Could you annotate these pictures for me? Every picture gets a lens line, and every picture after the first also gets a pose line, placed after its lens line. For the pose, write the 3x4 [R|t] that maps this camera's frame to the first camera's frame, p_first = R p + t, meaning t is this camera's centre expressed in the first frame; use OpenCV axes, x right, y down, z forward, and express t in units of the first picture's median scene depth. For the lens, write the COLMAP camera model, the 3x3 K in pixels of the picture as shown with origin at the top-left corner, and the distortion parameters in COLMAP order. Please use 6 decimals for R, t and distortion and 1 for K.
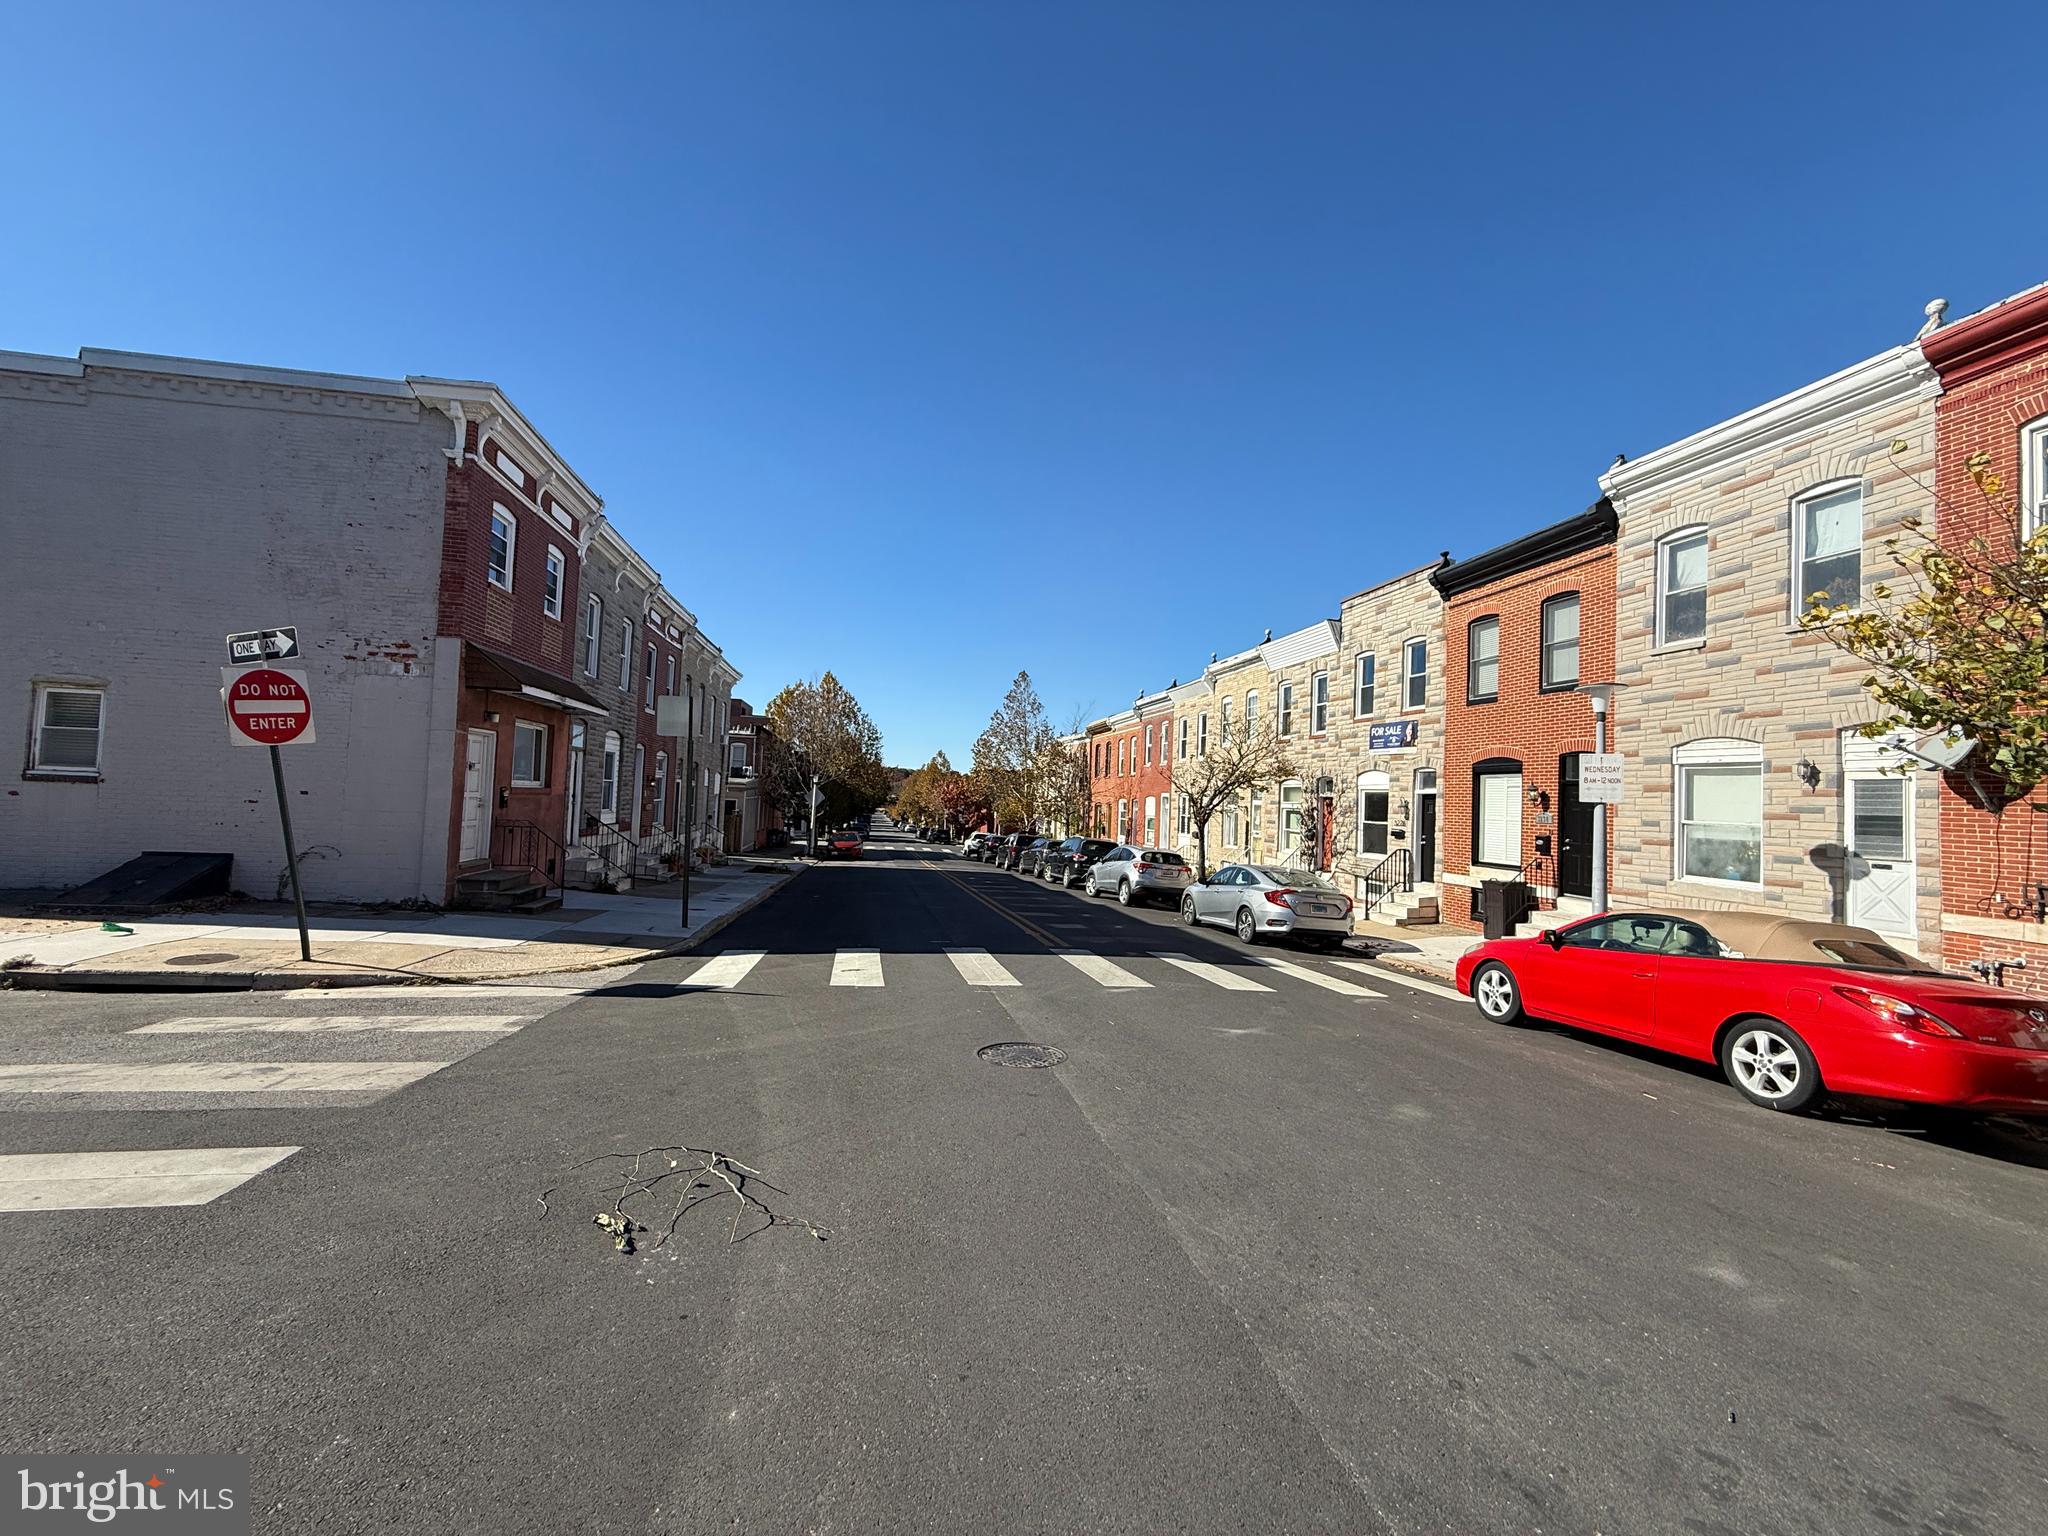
lens RADIAL K [[821.3, 0, 1024.0], [0, 821.3, 768.0], [0, 0, 1]] dist [0.001649, -0.000151]
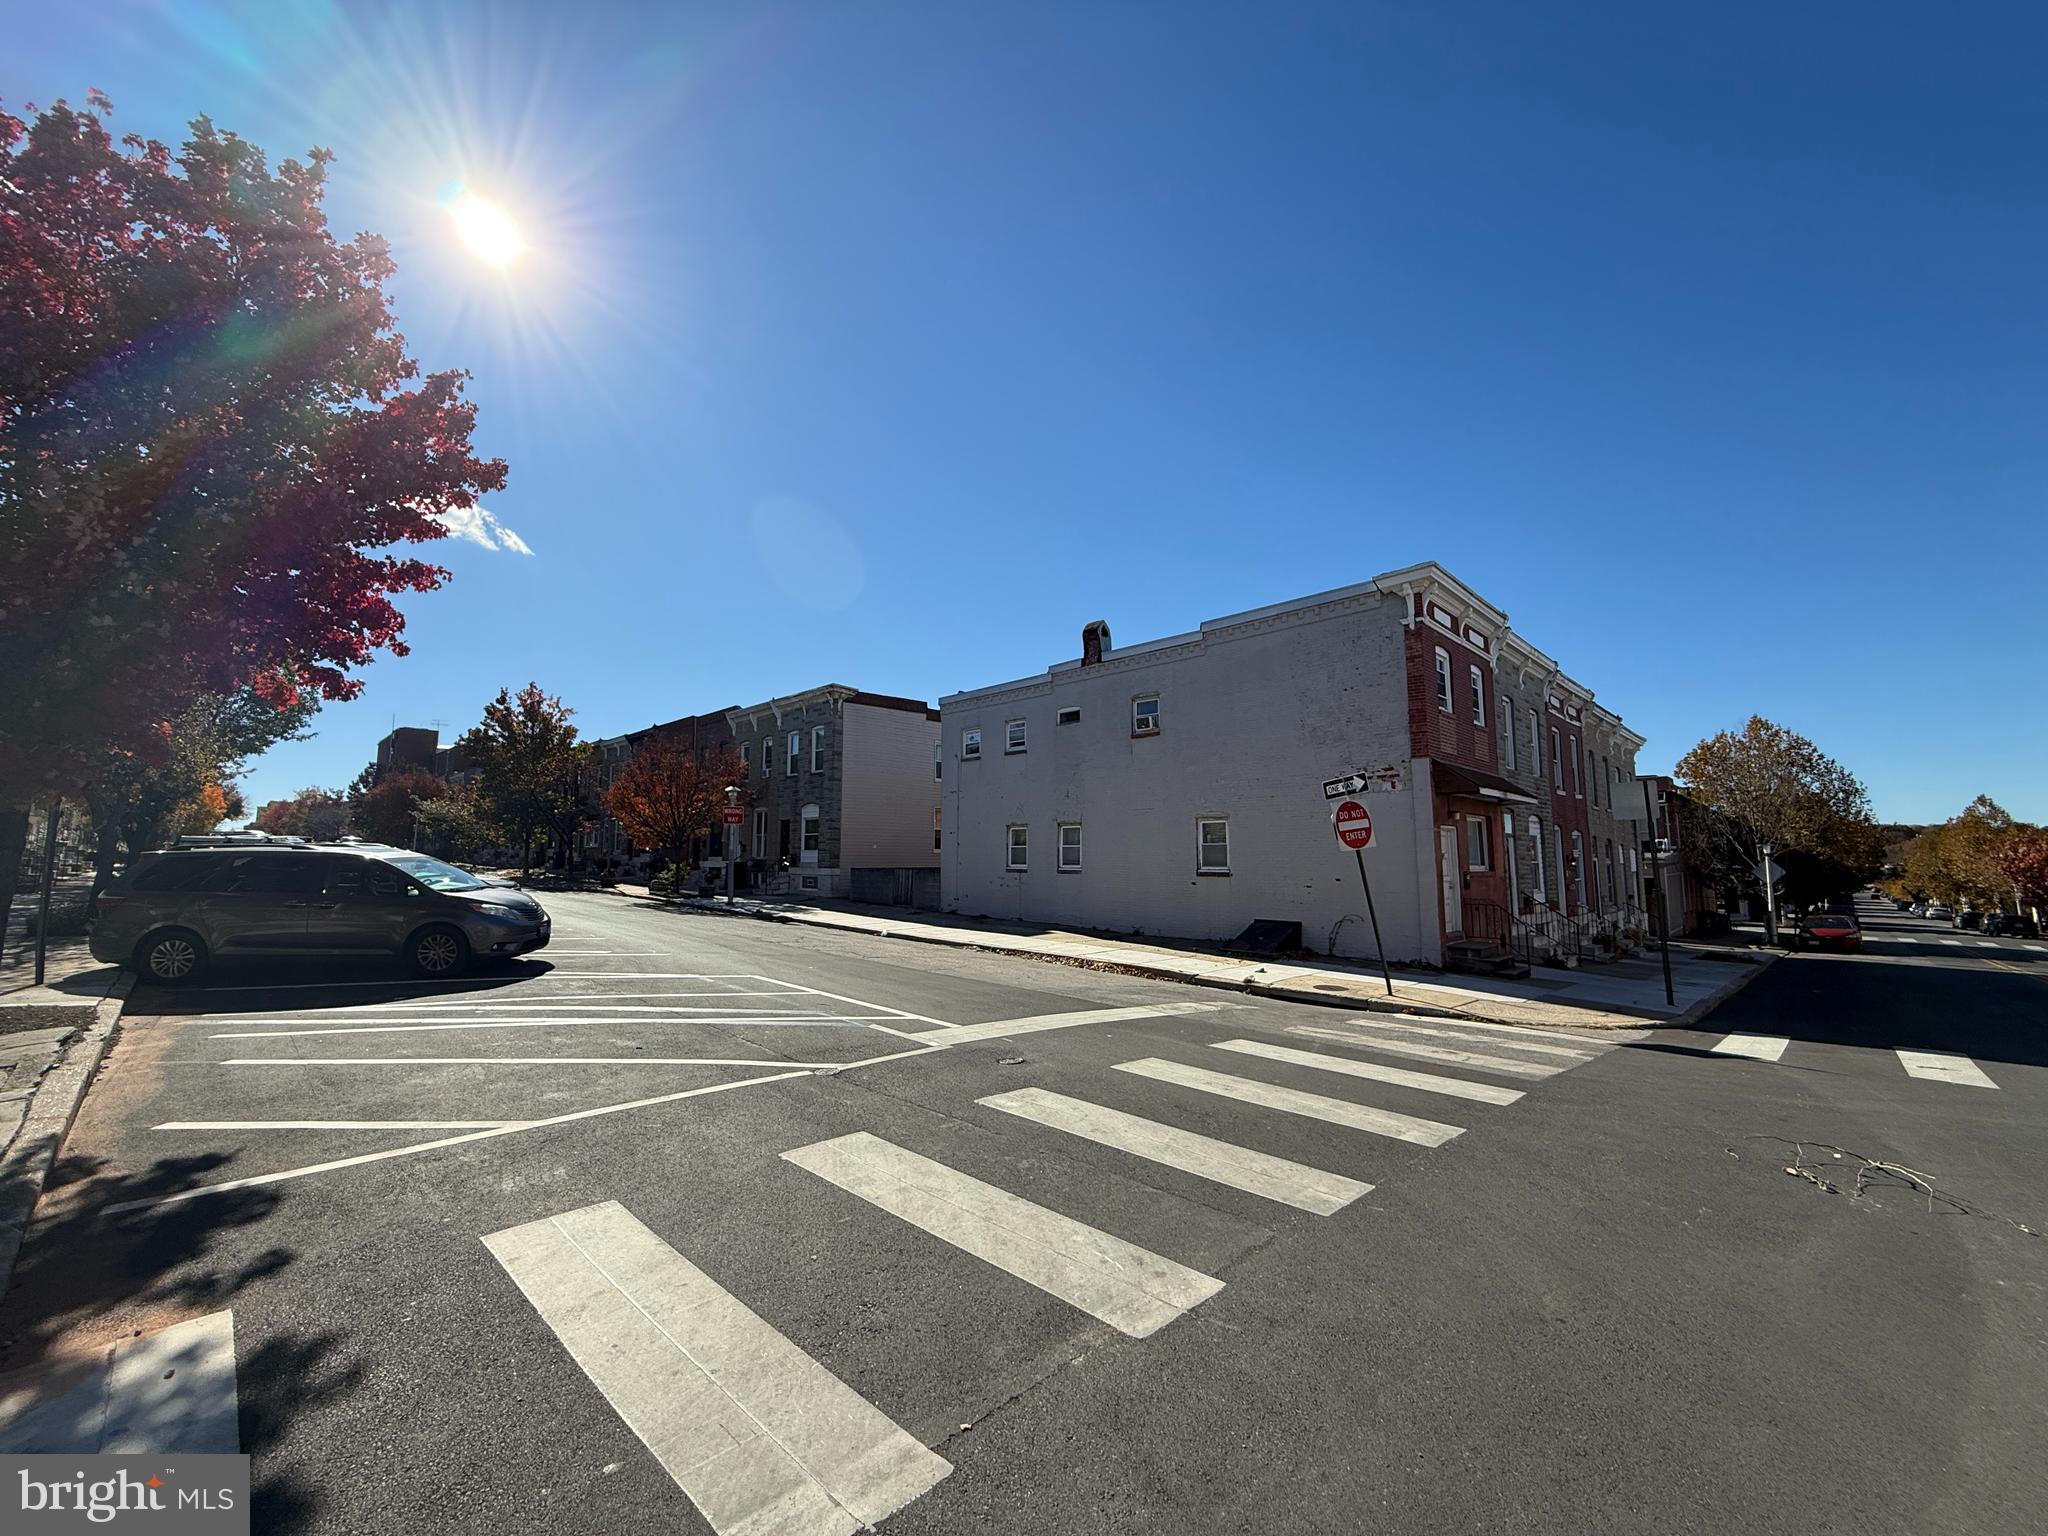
lens RADIAL K [[814.1, 0, 1024.0], [0, 814.1, 768.0], [0, 0, 1]] dist [0.001232, 0.000086]
pose [[0.565446, -0.131727, -0.814199, -0.002352], [0.051427, 0.990874, -0.124596, -0.012222], [0.823181, 0.028580, 0.567060, -0.220491]]
